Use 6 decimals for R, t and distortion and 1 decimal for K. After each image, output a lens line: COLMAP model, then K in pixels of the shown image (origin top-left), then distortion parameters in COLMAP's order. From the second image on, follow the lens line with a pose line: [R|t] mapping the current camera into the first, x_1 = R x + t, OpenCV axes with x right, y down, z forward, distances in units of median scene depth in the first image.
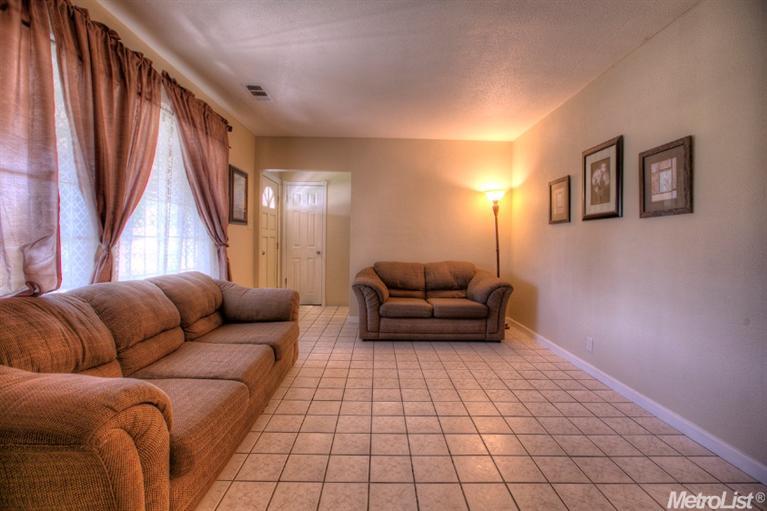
lens RADIAL K [[354.5, 0, 384.0], [0, 354.5, 249.6], [0, 0, 1]] dist [-0.055095, 0.018915]
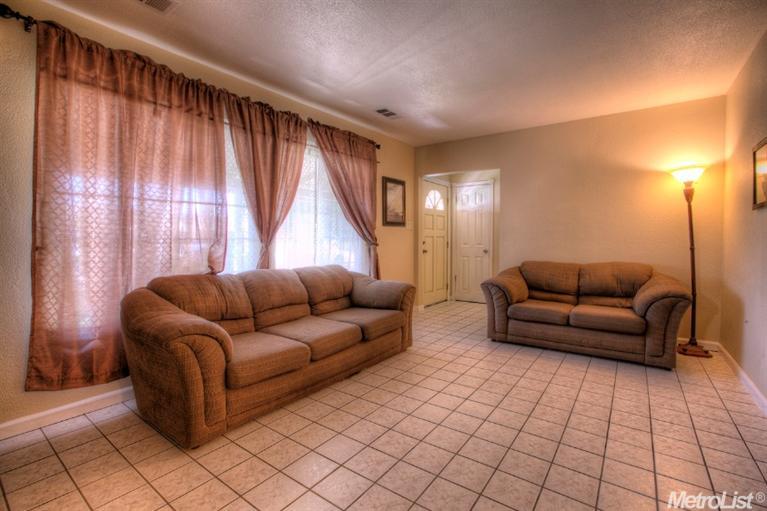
lens RADIAL K [[354.5, 0, 377.2], [0, 354.5, 248.3], [0, 0, 1]] dist [-0.055095, 0.018915]
pose [[0.795818, -0.000544, -0.605535, 0.358086], [-0.000021, 1.000000, -0.000925, 0.002750], [0.605535, 0.000749, 0.795818, 0.041878]]
